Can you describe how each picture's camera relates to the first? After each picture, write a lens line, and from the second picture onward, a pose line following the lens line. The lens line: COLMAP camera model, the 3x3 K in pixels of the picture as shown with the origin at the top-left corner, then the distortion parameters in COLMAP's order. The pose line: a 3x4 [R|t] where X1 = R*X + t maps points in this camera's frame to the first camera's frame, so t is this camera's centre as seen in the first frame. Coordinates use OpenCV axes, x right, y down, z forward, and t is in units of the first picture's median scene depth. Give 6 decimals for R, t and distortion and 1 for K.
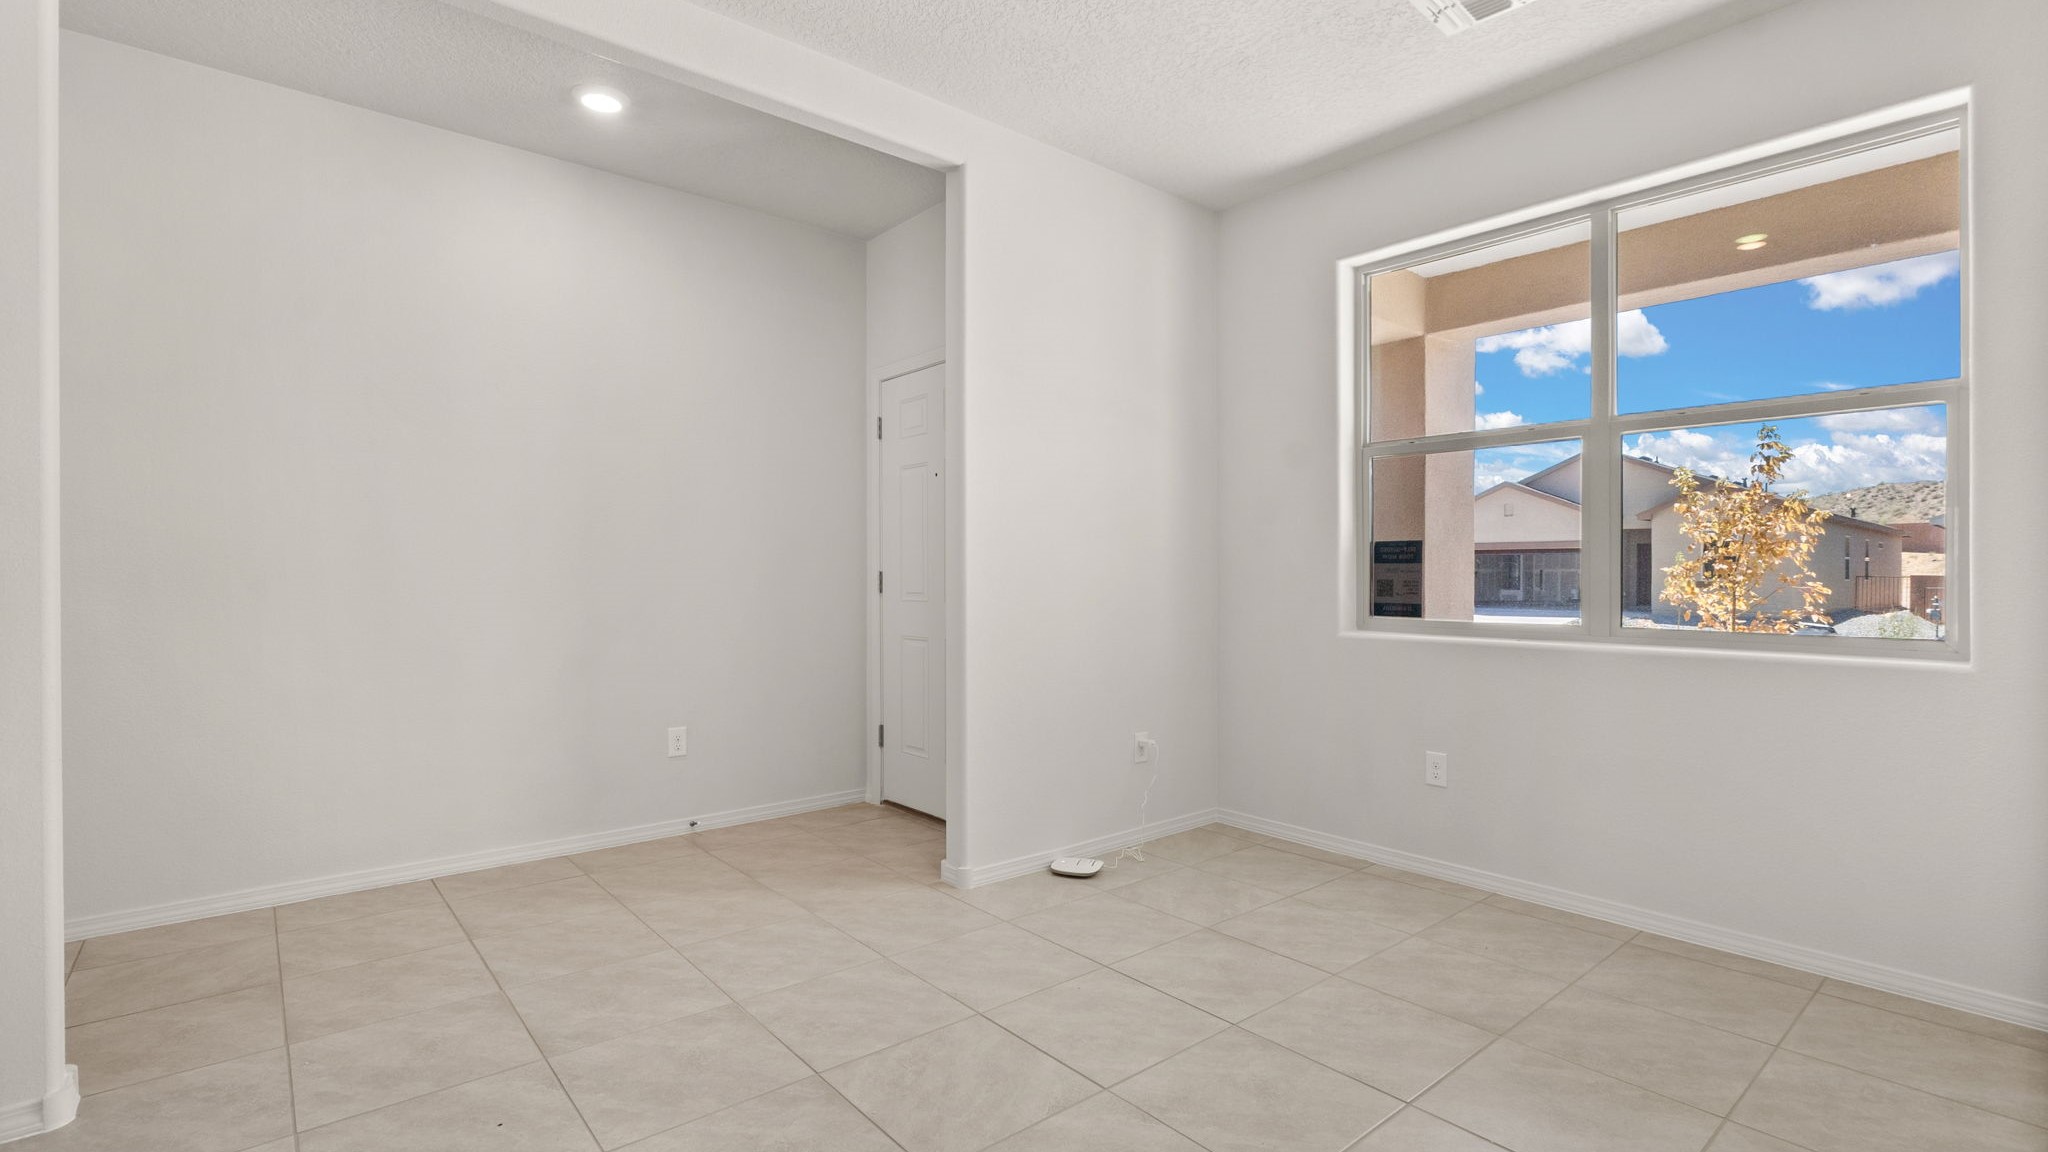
lens RADIAL K [[926.3, 0, 1036.3], [0, 926.3, 585.2], [0, 0, 1]] dist [-0.004488, -0.000485]
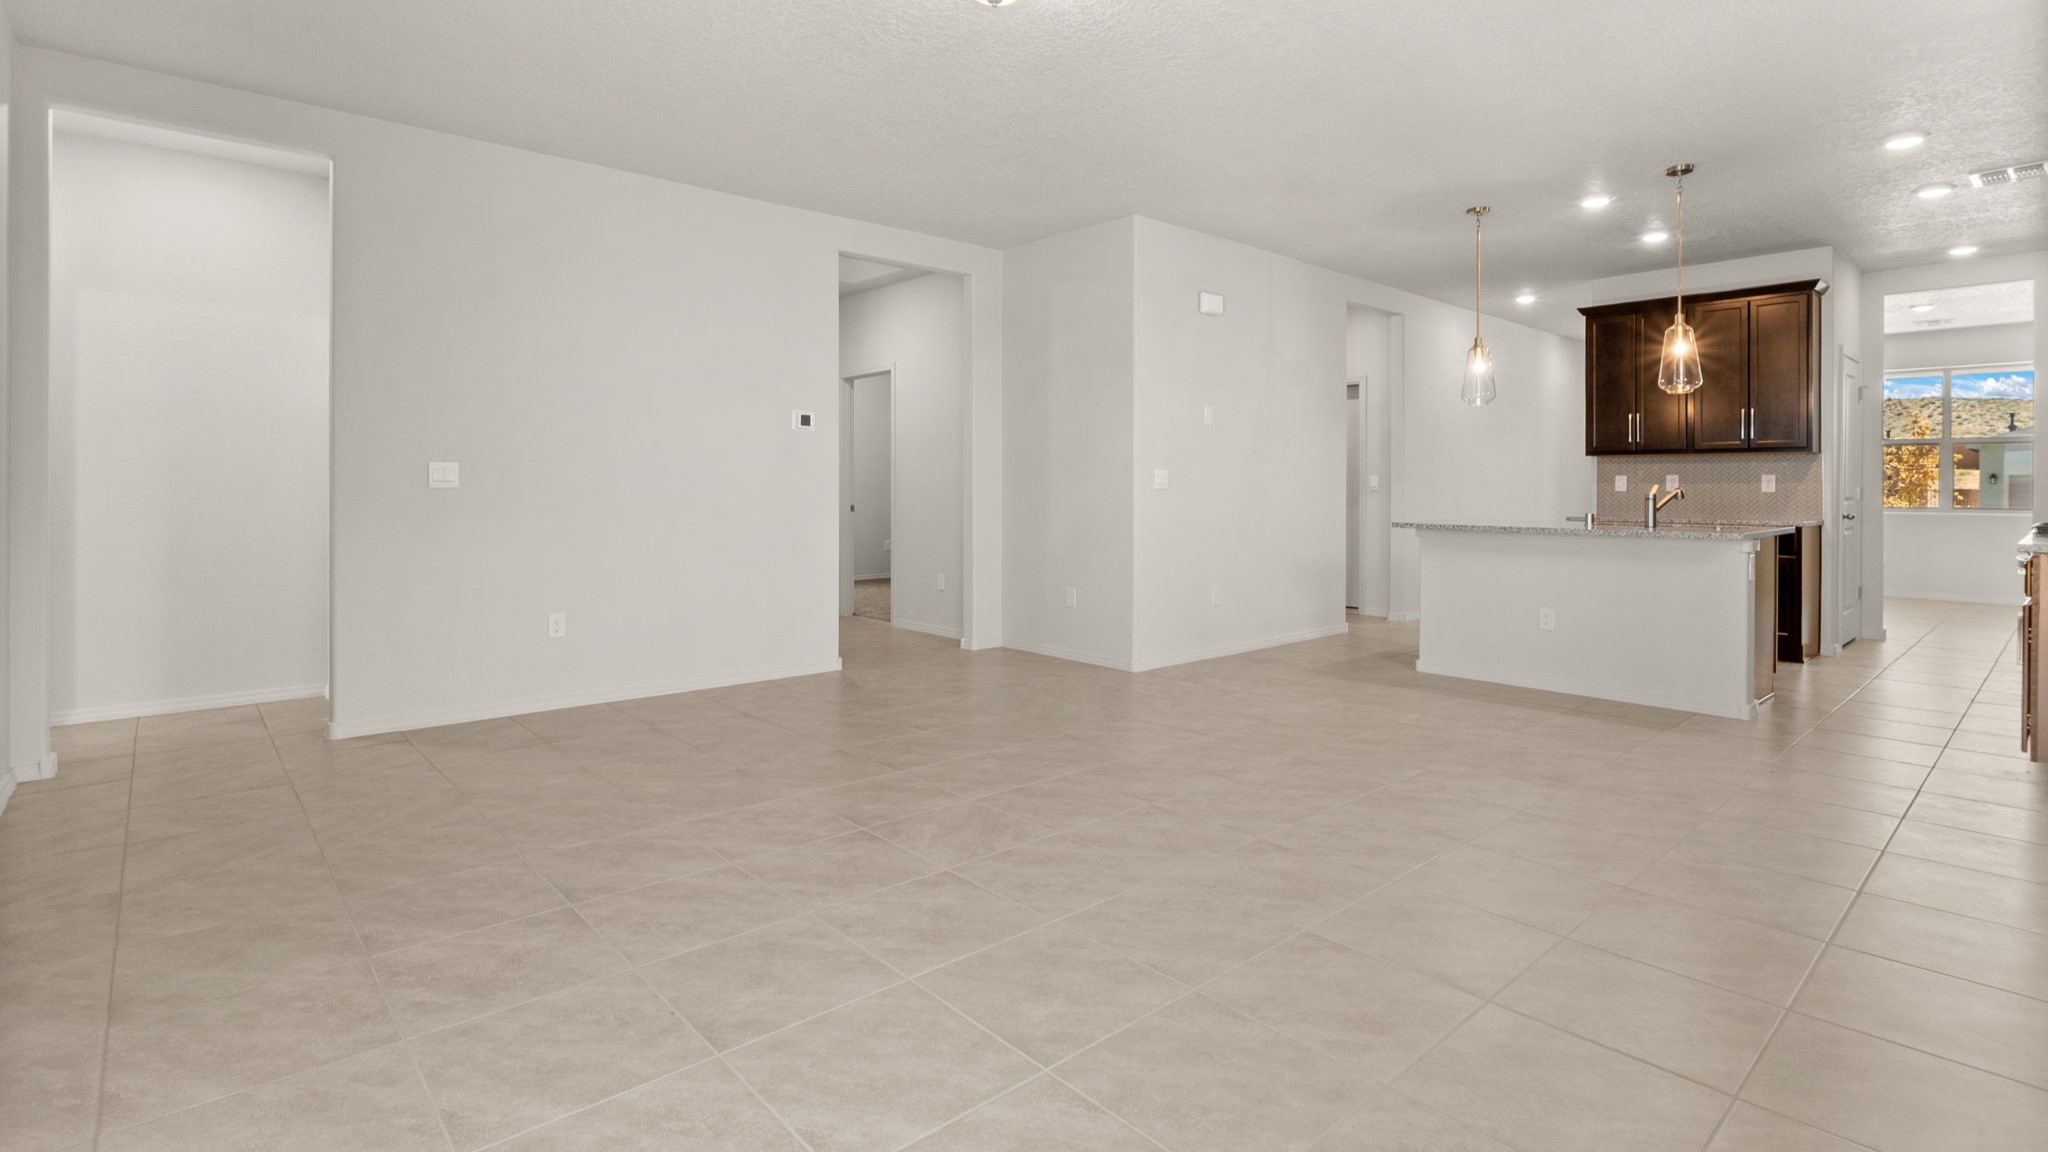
lens RADIAL K [[1035.7, 0, 966.8], [0, 1035.7, 501.1], [0, 0, 1]] dist [-0.011003, 0.003353]
pose [[0.999657, -0.001052, 0.026168, -0.422620], [0.001002, 0.999998, 0.001911, 0.001991], [-0.026170, -0.001884, 0.999656, -0.362416]]
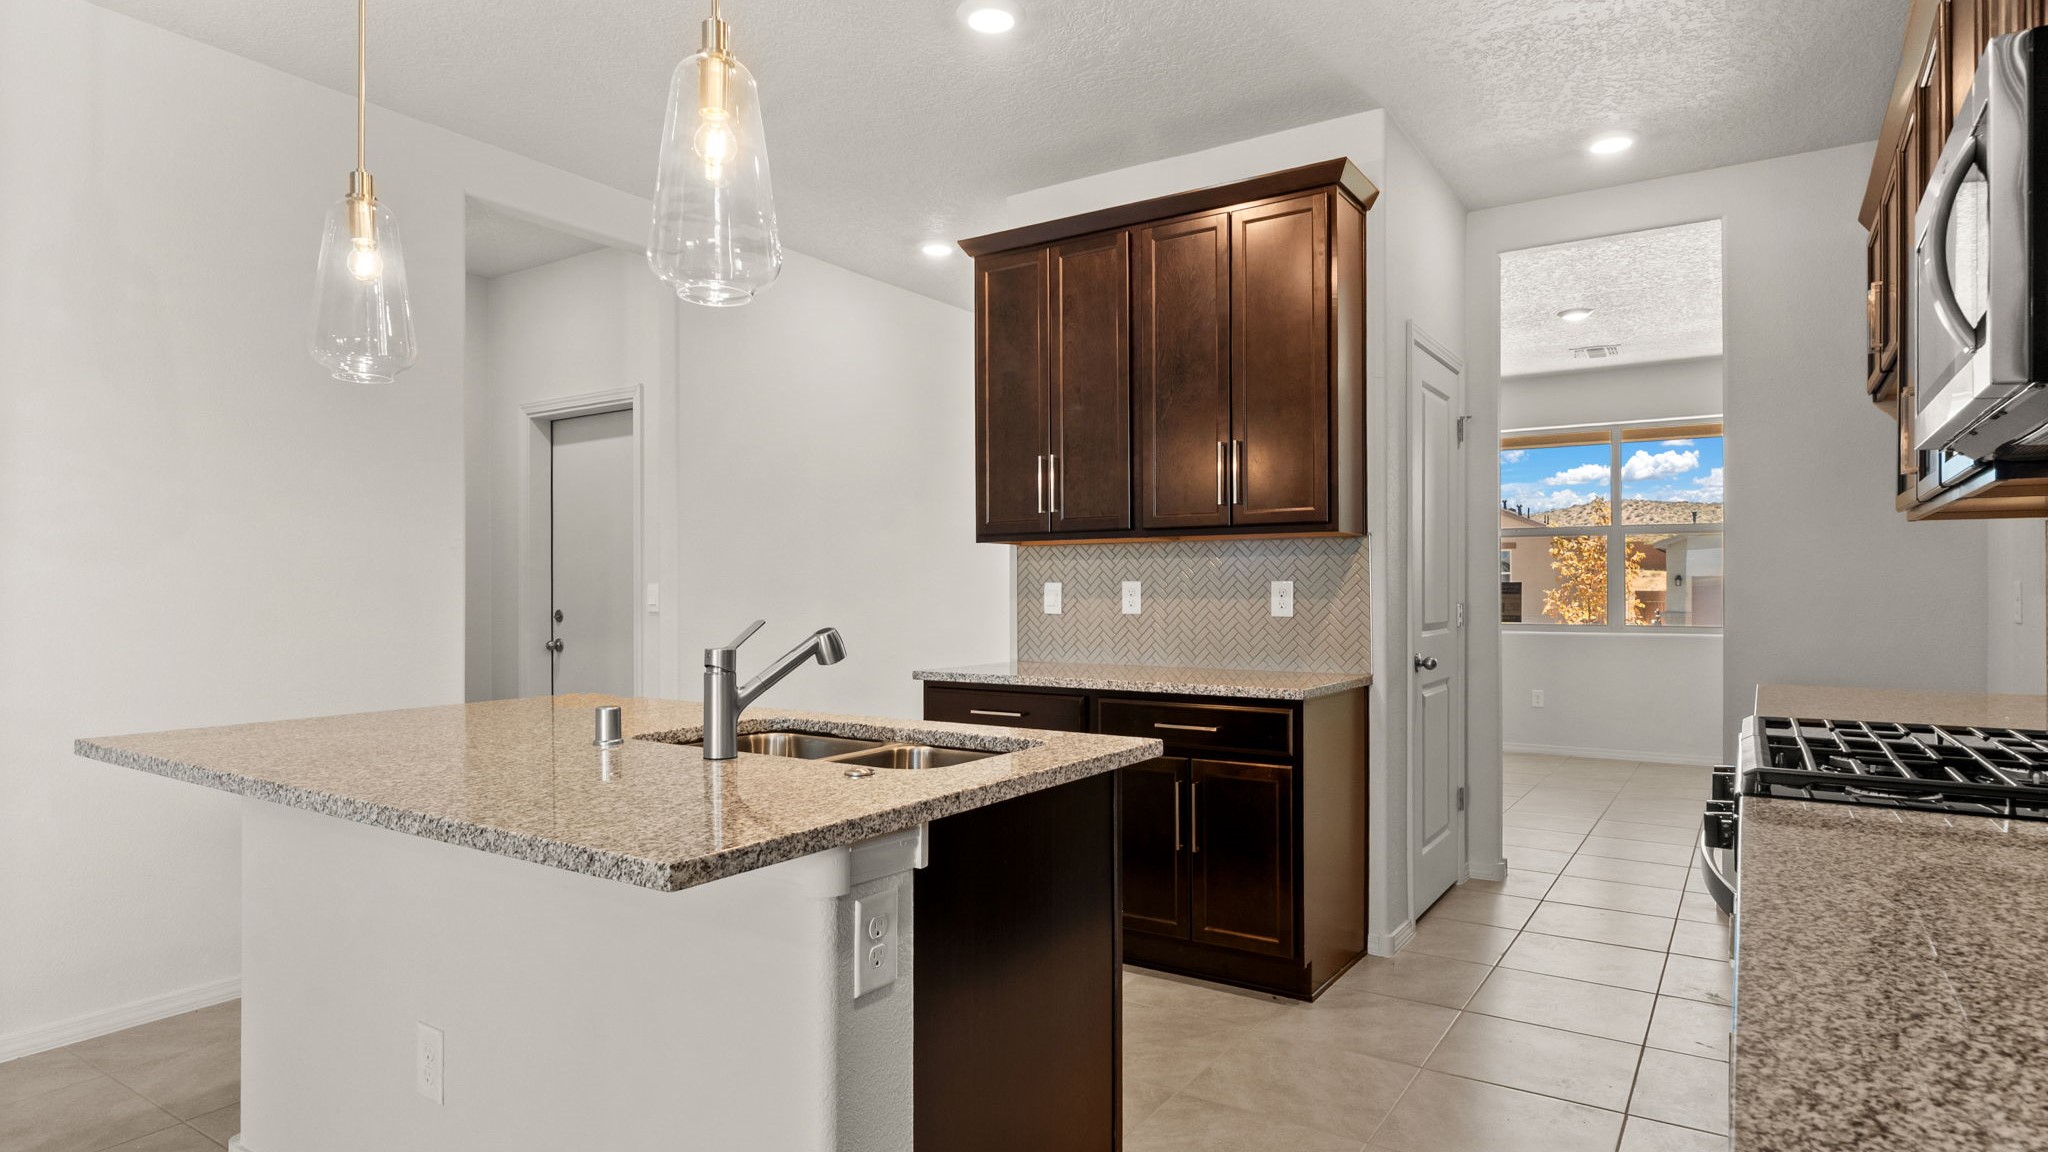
lens RADIAL K [[1090.5, 0, 1051.5], [0, 1090.5, 607.1], [0, 0, 1]] dist [-0.004150, 0.001213]
pose [[0.959352, -0.010866, 0.282001, -0.195980], [0.009711, 0.999938, 0.005493, -0.003857], [-0.282044, -0.002531, 0.959398, -0.152099]]
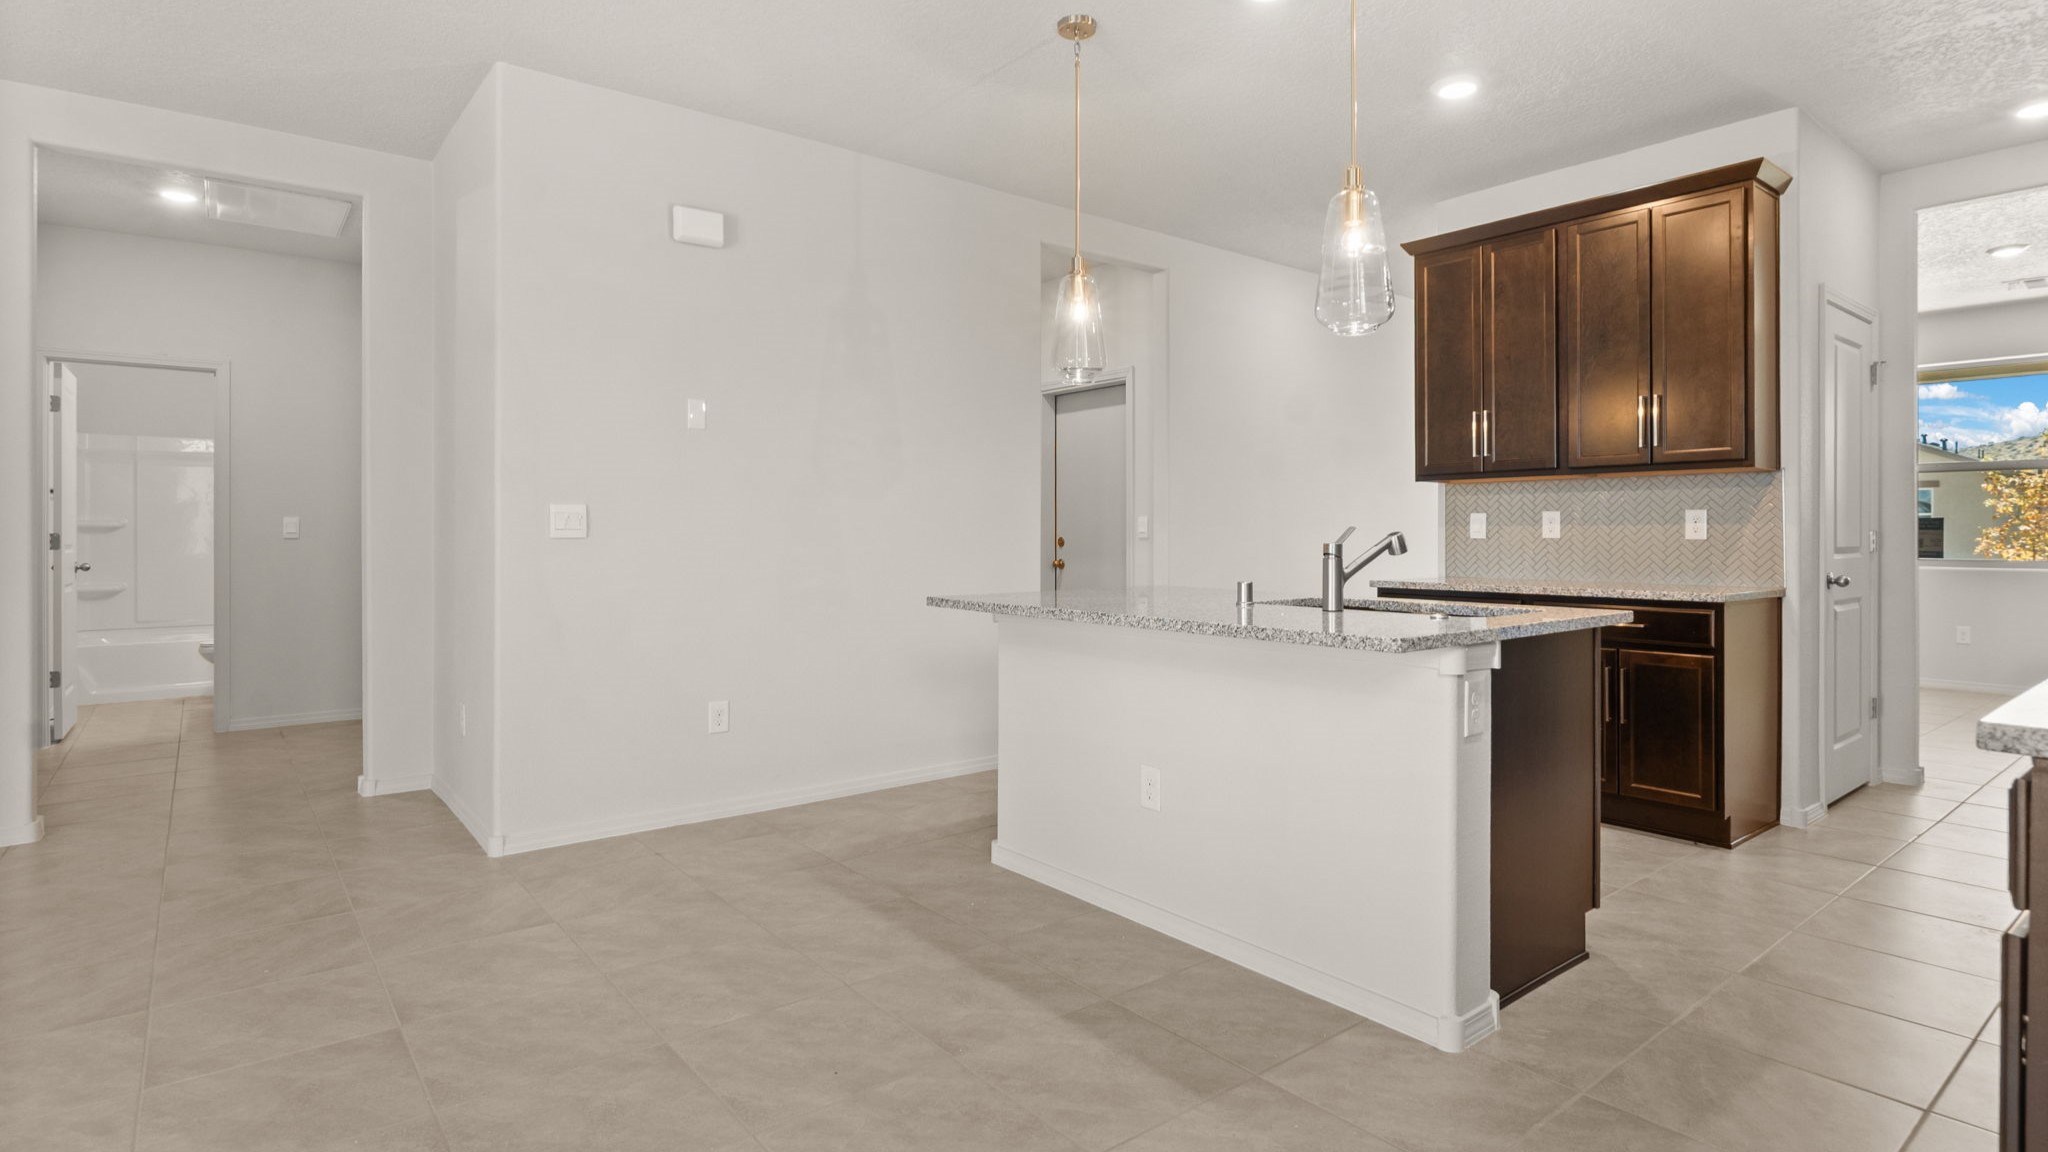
lens RADIAL K [[1035.7, 0, 1032.7], [0, 1035.7, 543.7], [0, 0, 1]] dist [-0.011003, 0.003353]
pose [[0.999430, -0.003811, -0.033538, -0.238839], [0.003682, 0.999986, -0.003893, 0.000946], [0.033552, 0.003767, 0.999430, -0.205537]]
